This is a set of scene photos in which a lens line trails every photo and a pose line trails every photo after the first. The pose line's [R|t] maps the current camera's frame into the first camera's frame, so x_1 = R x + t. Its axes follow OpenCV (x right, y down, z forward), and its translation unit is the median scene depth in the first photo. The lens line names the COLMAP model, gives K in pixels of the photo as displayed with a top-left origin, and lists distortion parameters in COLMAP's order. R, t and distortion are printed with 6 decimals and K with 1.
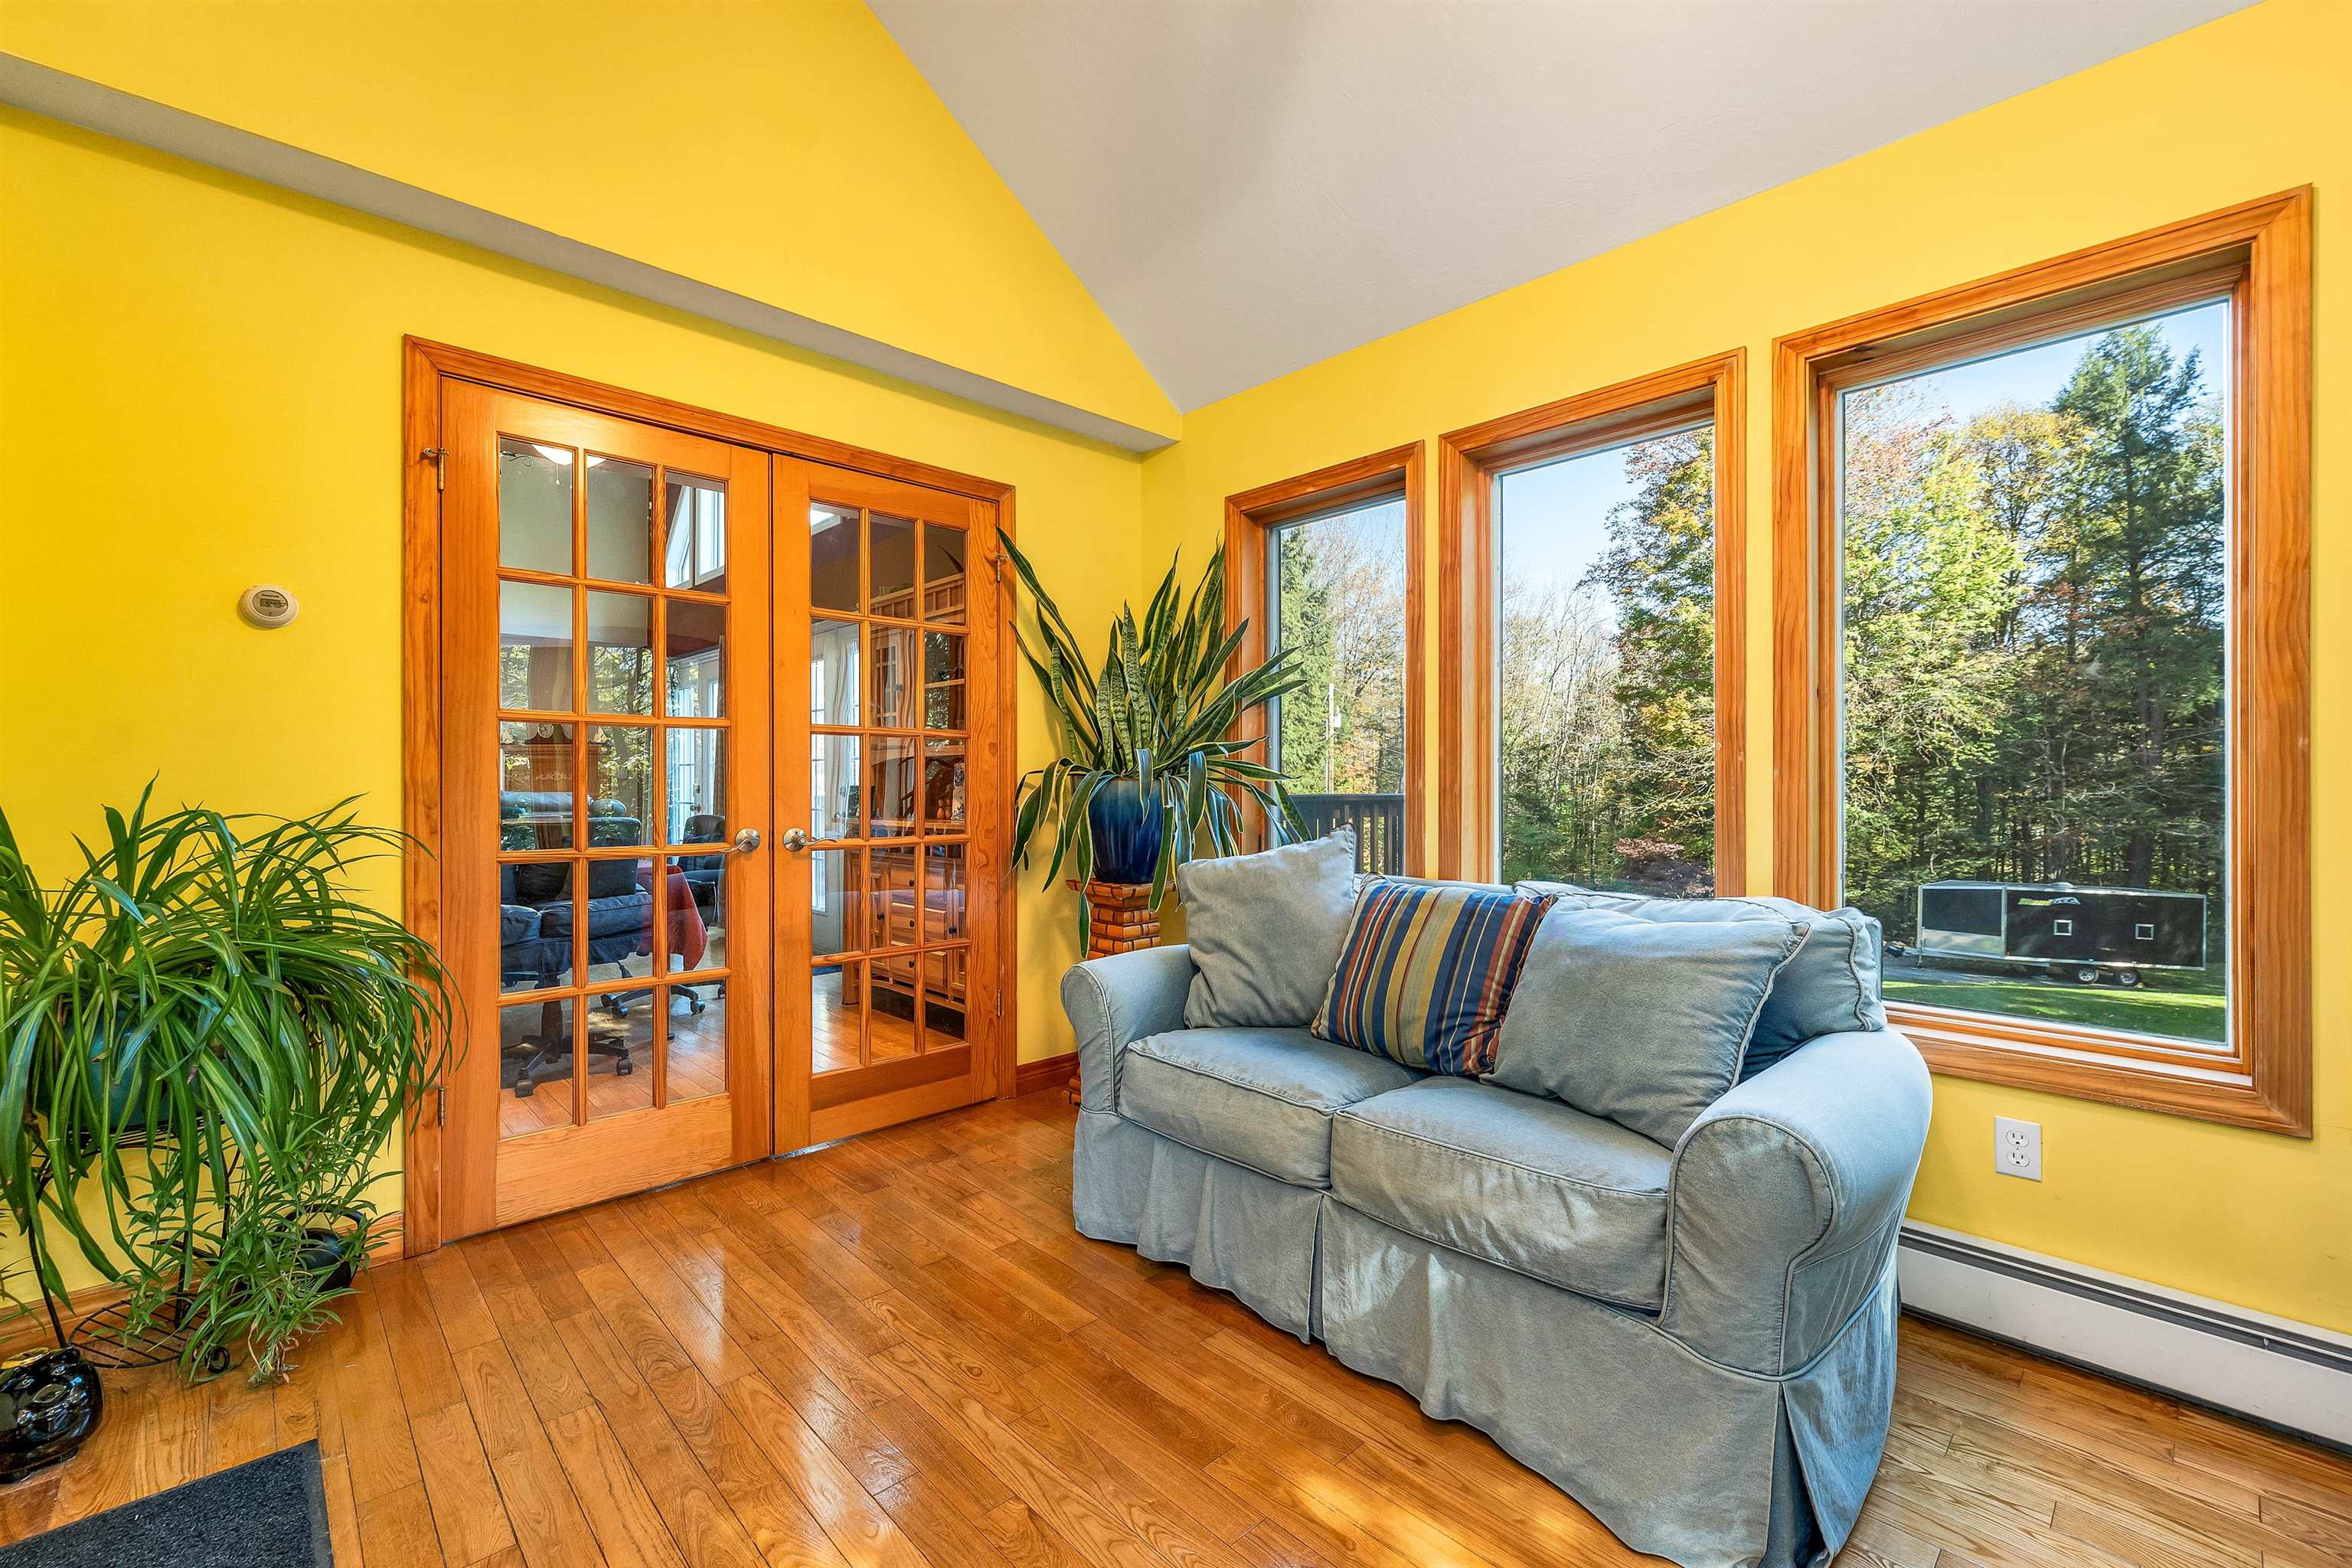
lens RADIAL K [[976.8, 0, 1165.7], [0, 976.8, 783.4], [0, 0, 1]] dist [0.001835, 0.000513]
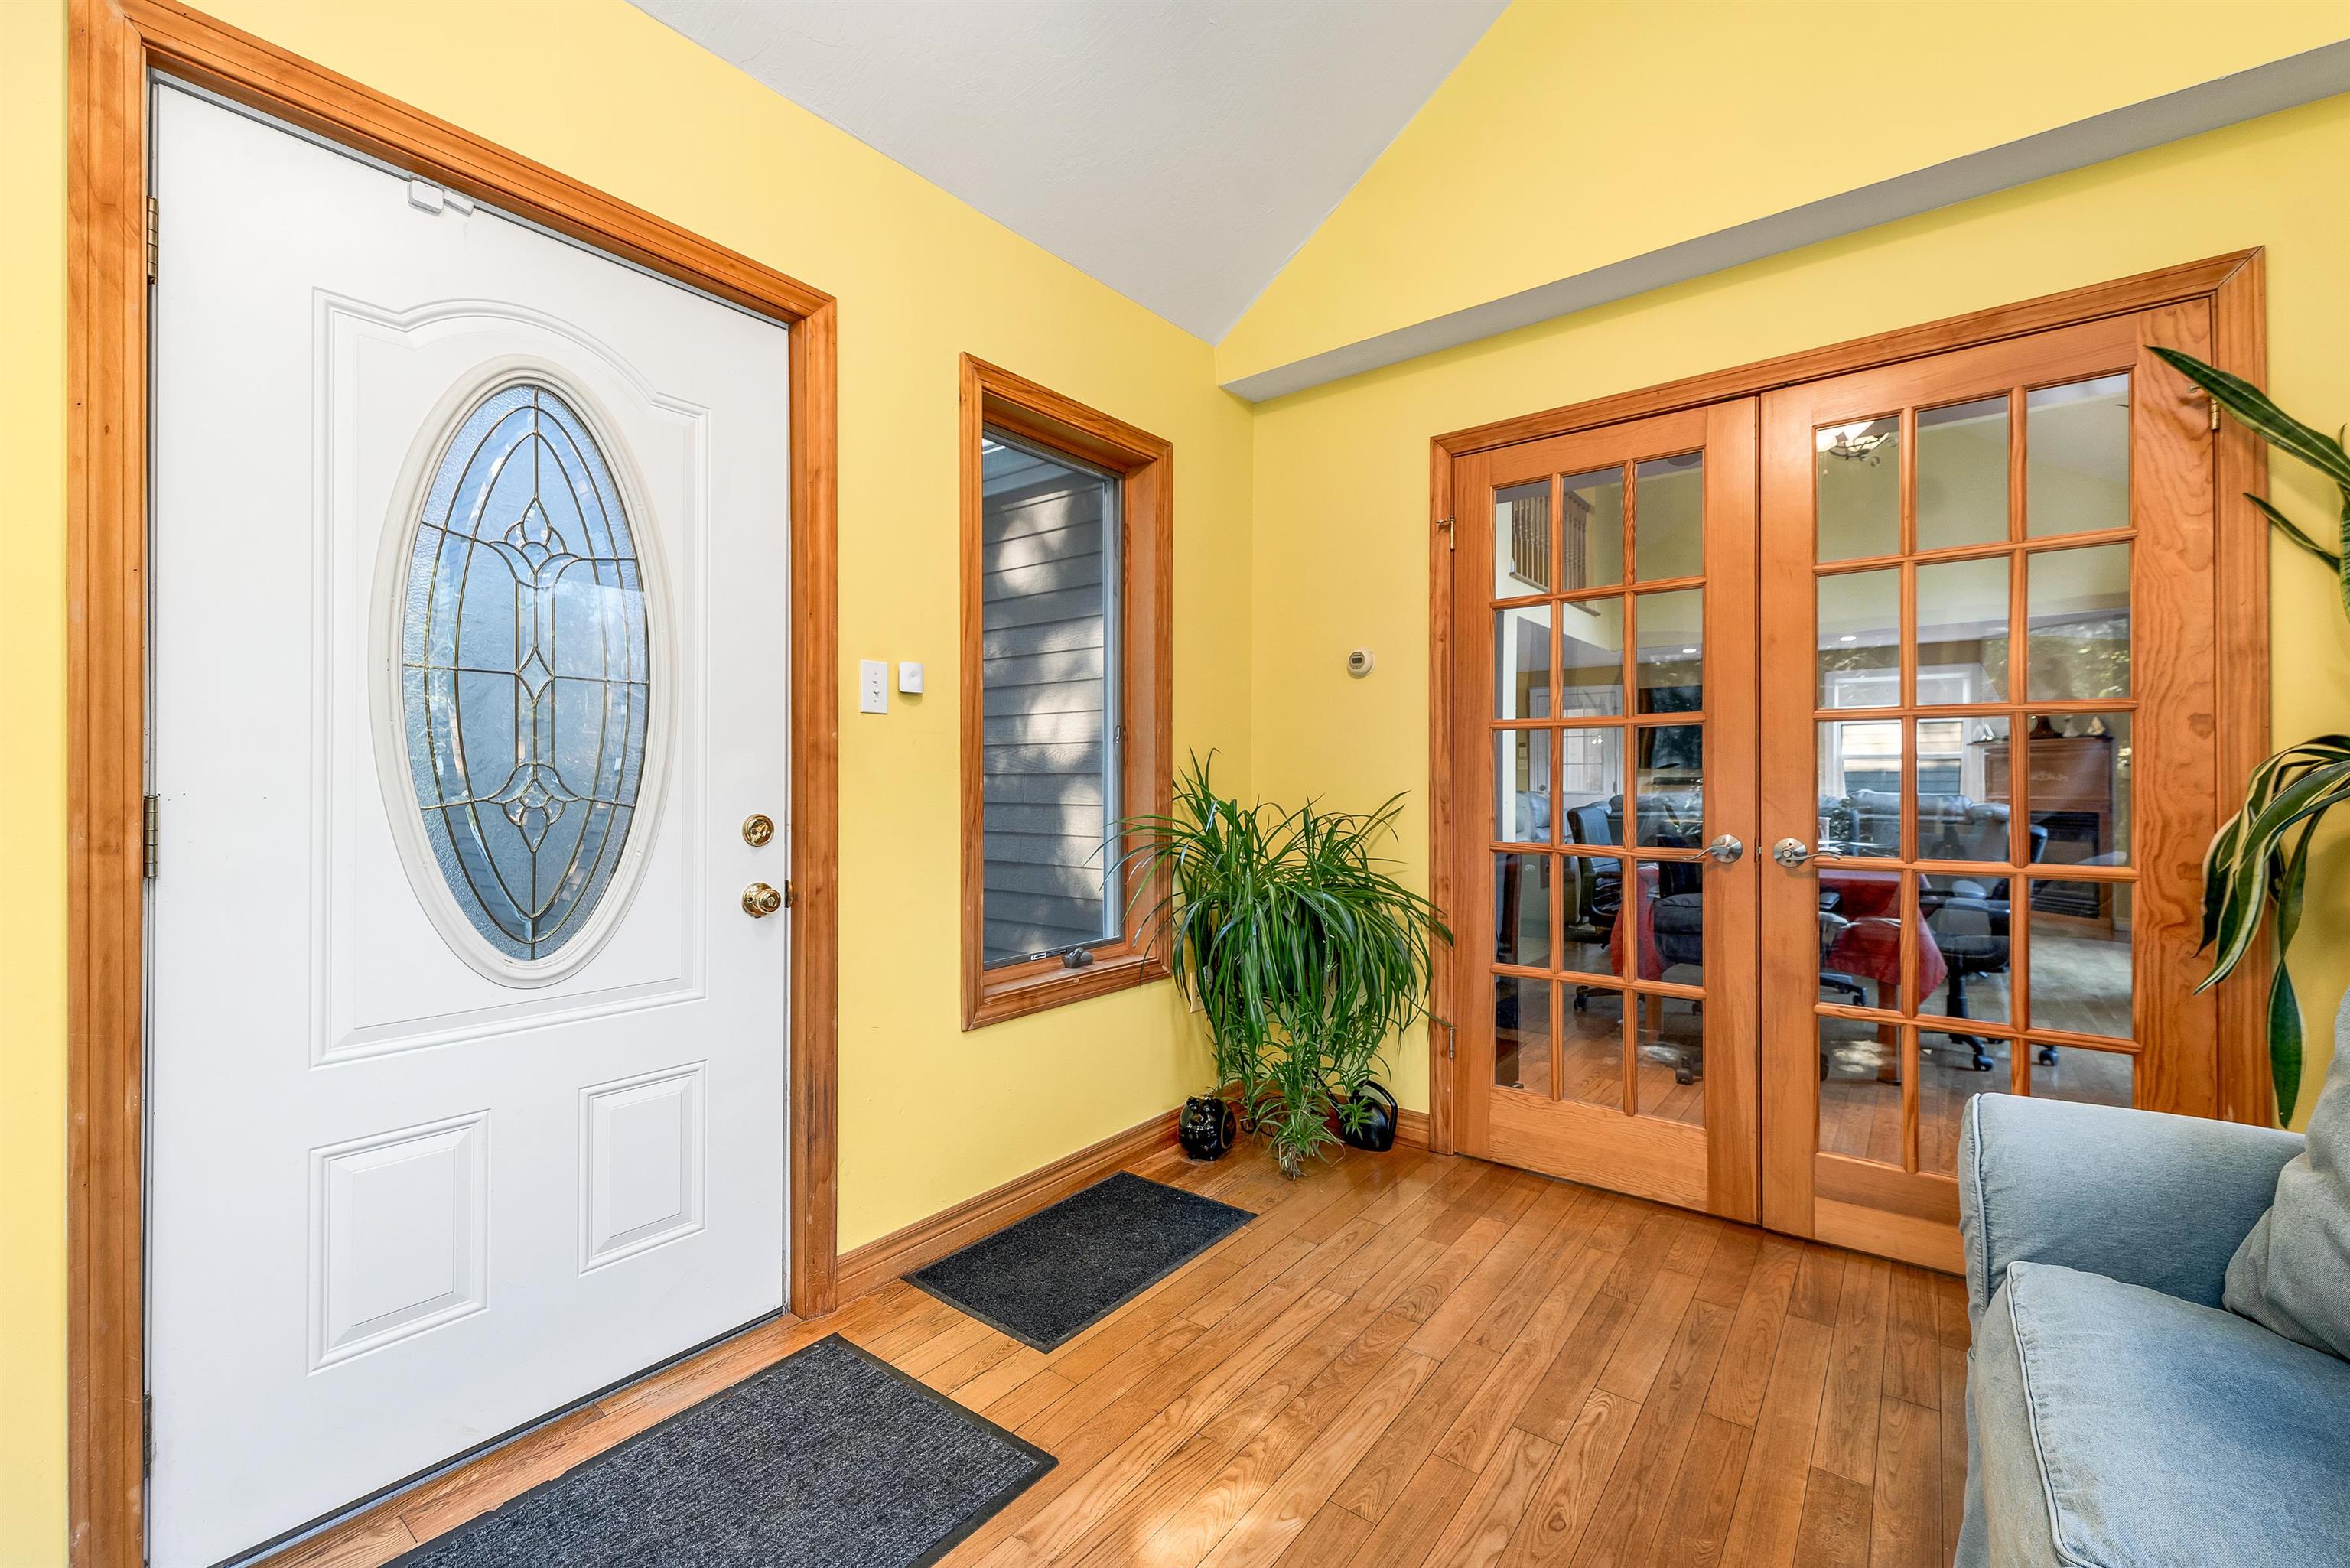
lens RADIAL K [[975.9, 0, 1164.7], [0, 975.9, 783.4], [0, 0, 1]] dist [0.001835, 0.000513]
pose [[0.149029, 0.000942, -0.988832, 0.415432], [-0.000715, 0.999999, 0.000845, -0.001233], [0.988833, 0.000581, 0.149029, 0.430115]]
